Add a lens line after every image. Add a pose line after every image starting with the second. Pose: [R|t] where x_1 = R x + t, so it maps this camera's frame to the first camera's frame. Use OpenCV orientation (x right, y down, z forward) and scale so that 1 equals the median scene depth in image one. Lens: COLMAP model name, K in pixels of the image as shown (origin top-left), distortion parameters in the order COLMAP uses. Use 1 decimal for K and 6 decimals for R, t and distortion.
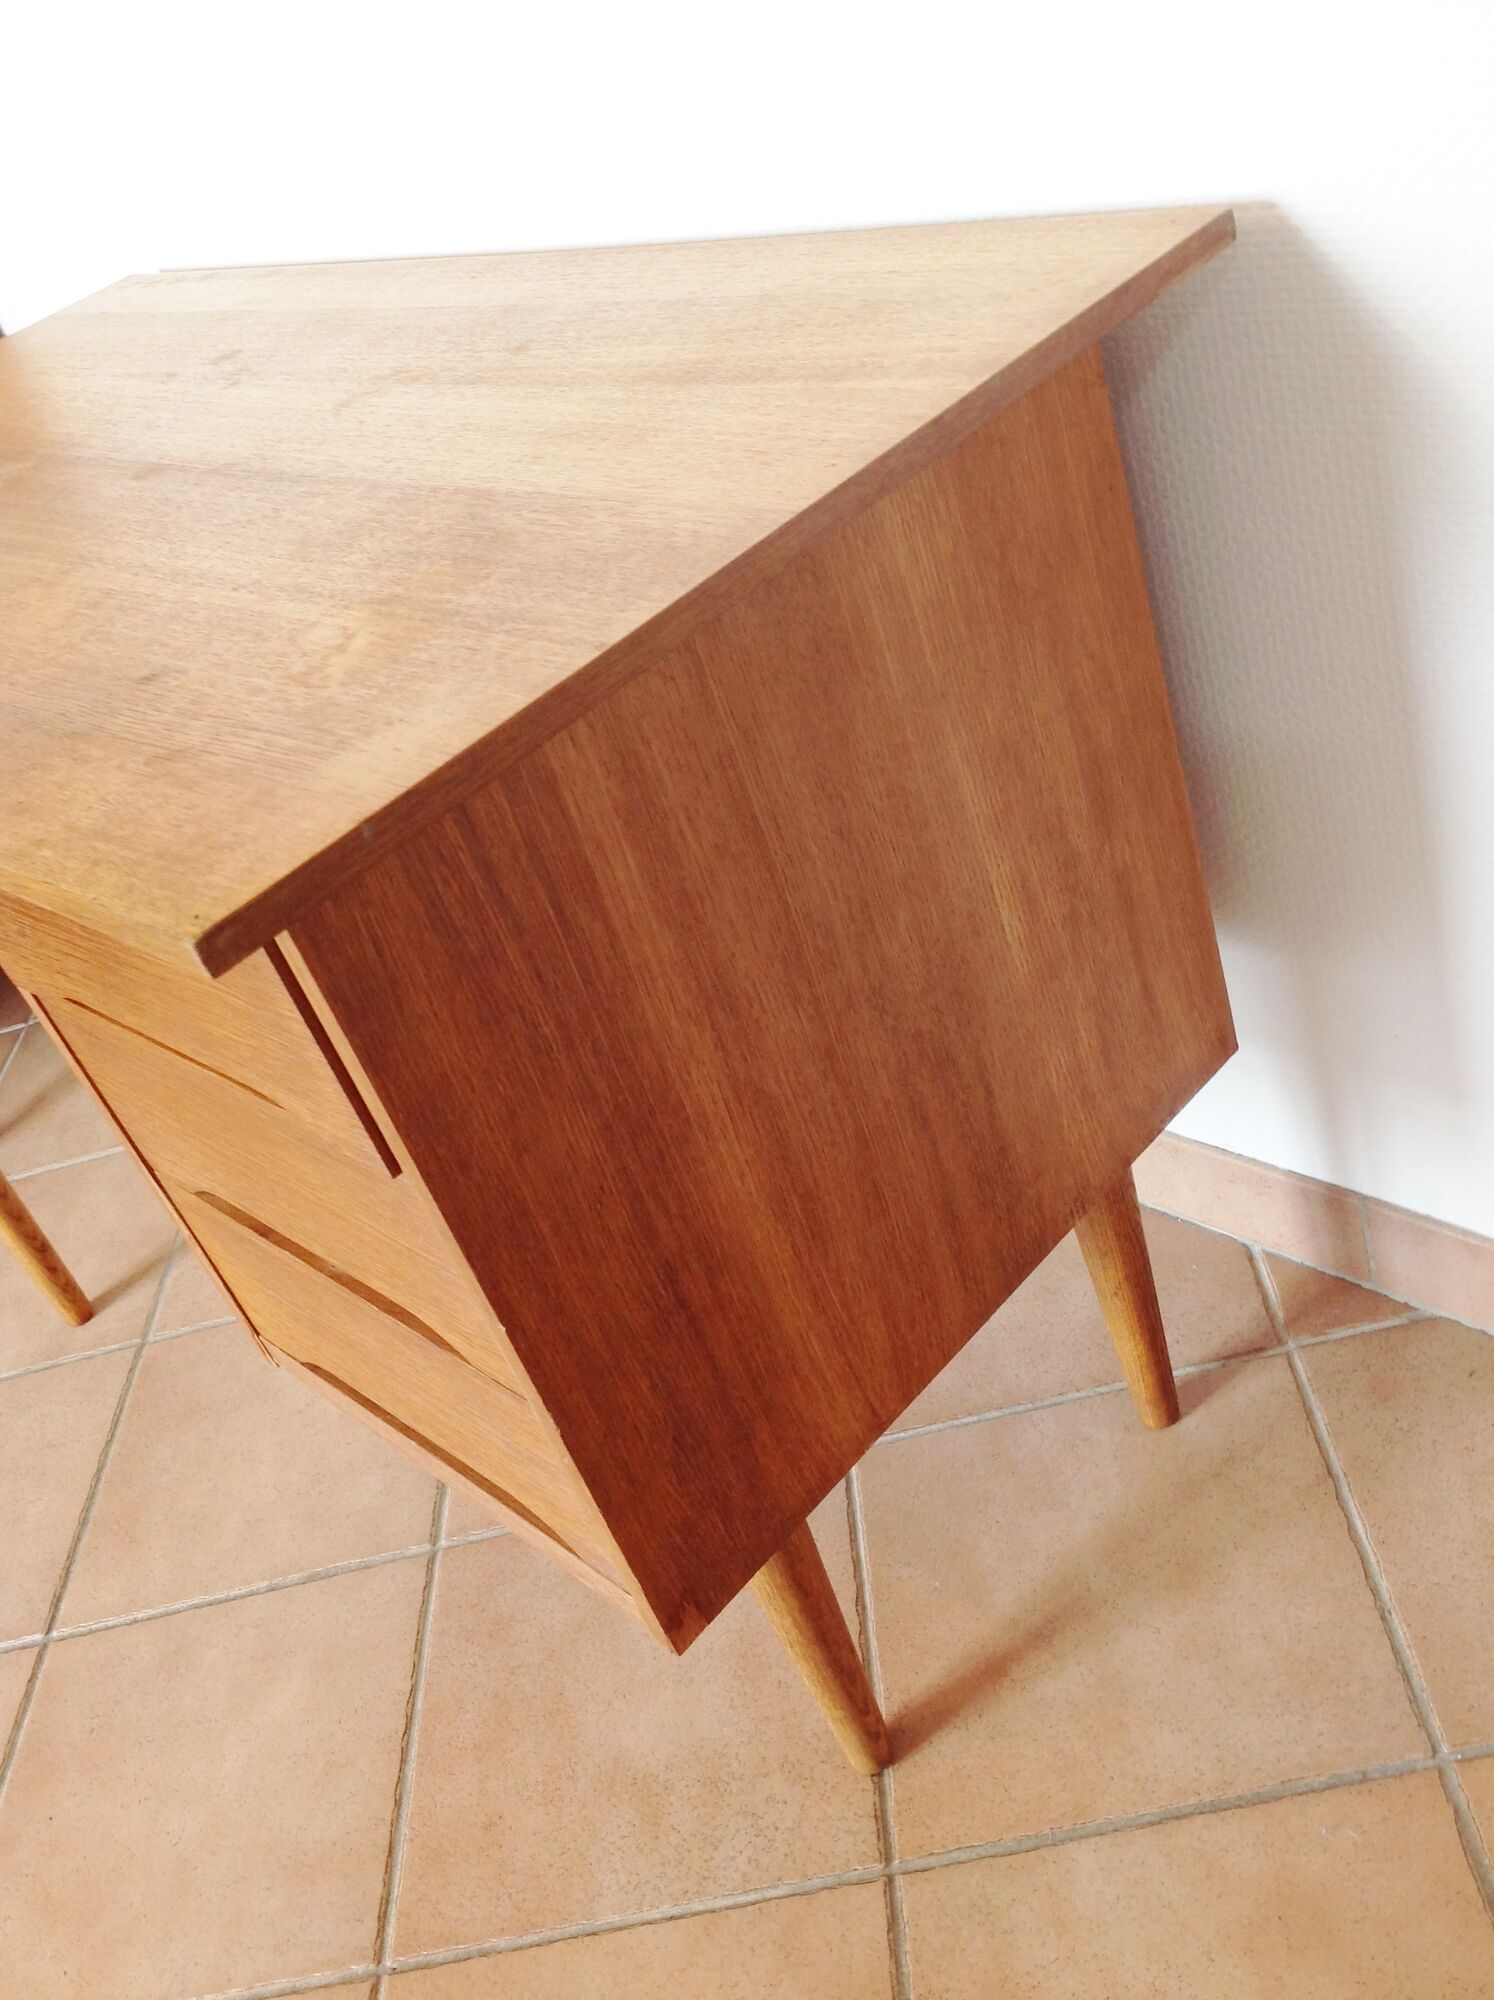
lens RADIAL K [[1881.8, 0, 742.9], [0, 1881.8, 1003.4], [0, 0, 1]] dist [0.135771, -0.326063]
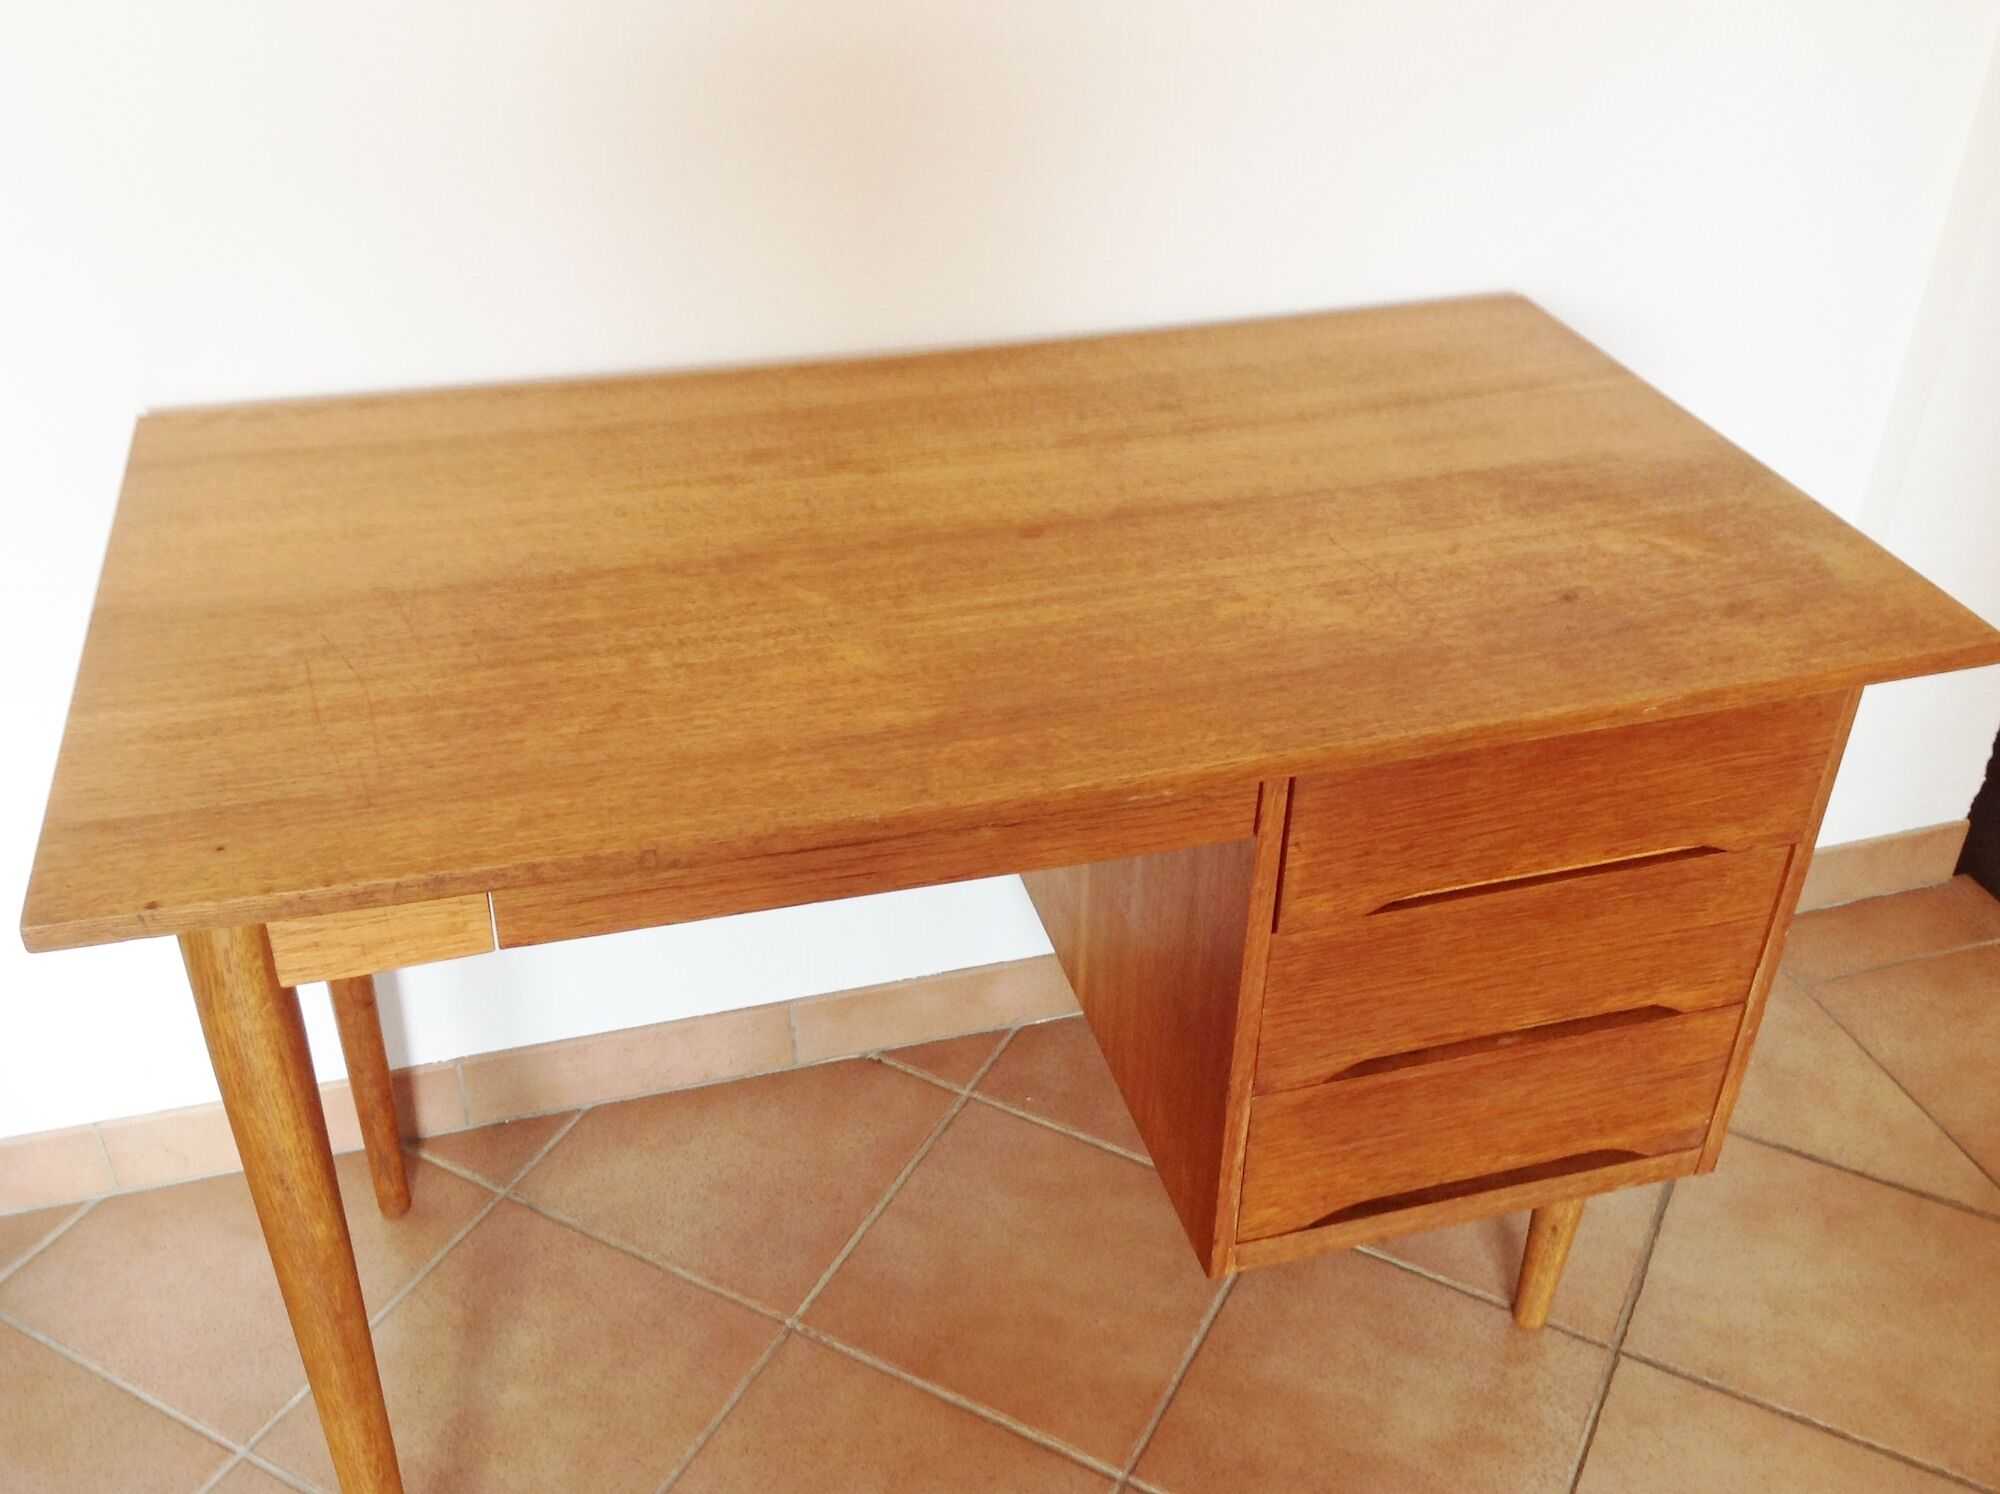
lens RADIAL K [[1872.3, 0, 1002.3], [0, 1872.3, 751.3], [0, 0, 1]] dist [0.128719, -0.283211]
pose [[0.469517, -0.207420, 0.858214, -1.350556], [0.368488, 0.929348, 0.023018, -0.193727], [-0.802353, 0.305434, 0.512776, 0.493409]]
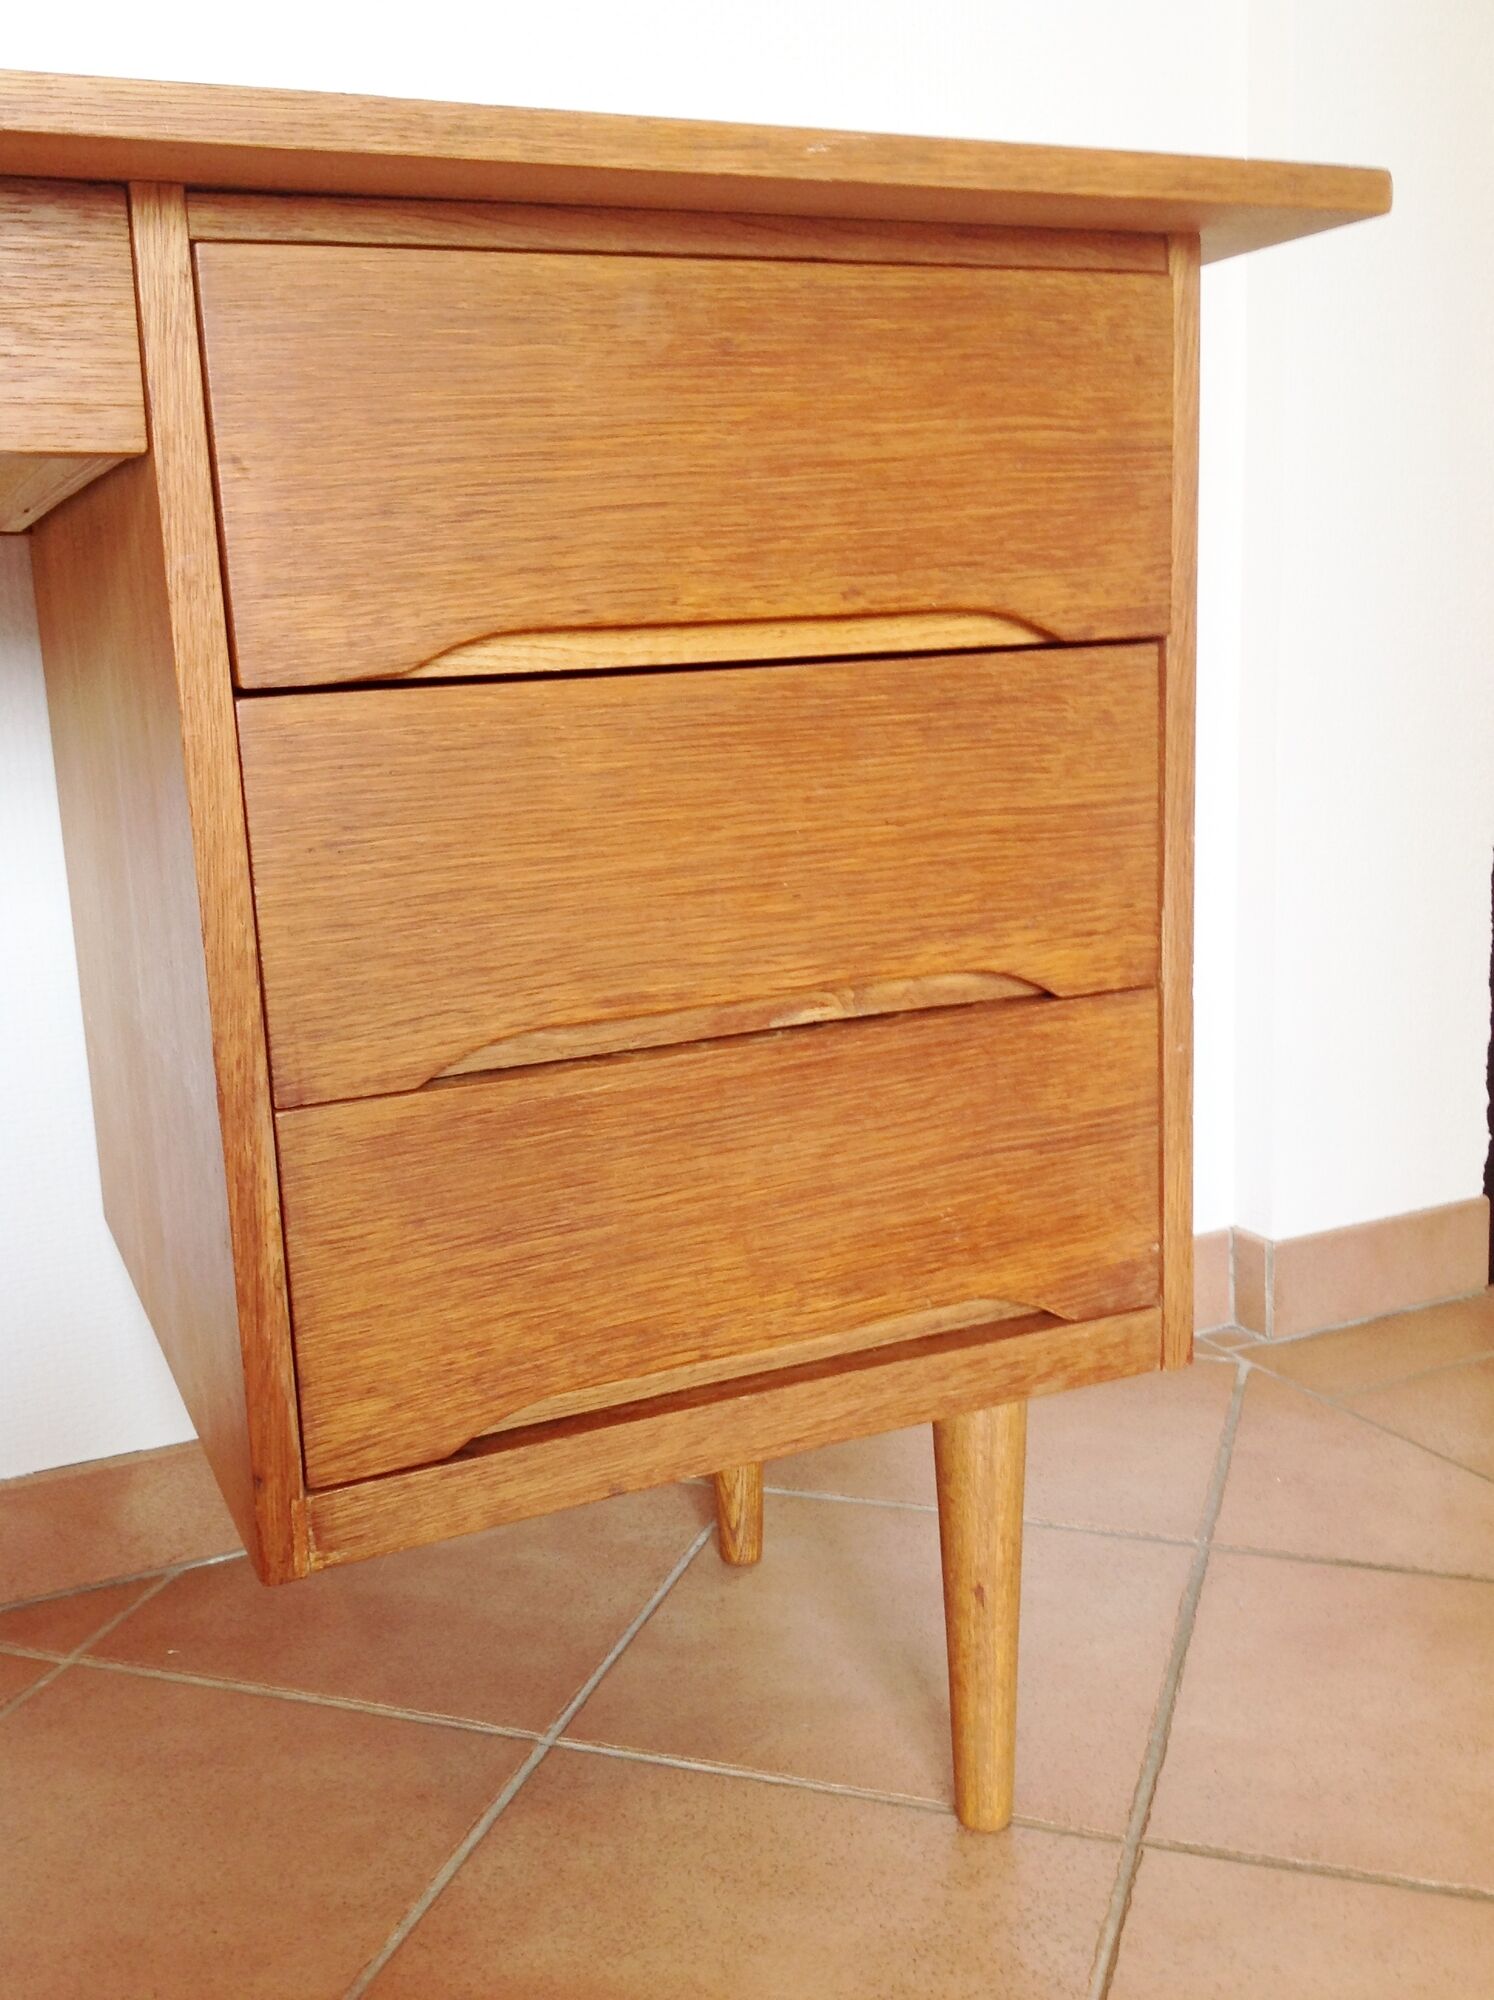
lens RADIAL K [[1883.9, 0, 741.8], [0, 1883.9, 1000.0], [0, 0, 1]] dist [0.125445, -0.282264]
pose [[0.354334, 0.111143, 0.928491, -0.837360], [0.480801, 0.829961, -0.282834, 0.305112], [-0.802046, 0.546636, 0.240646, 0.746842]]
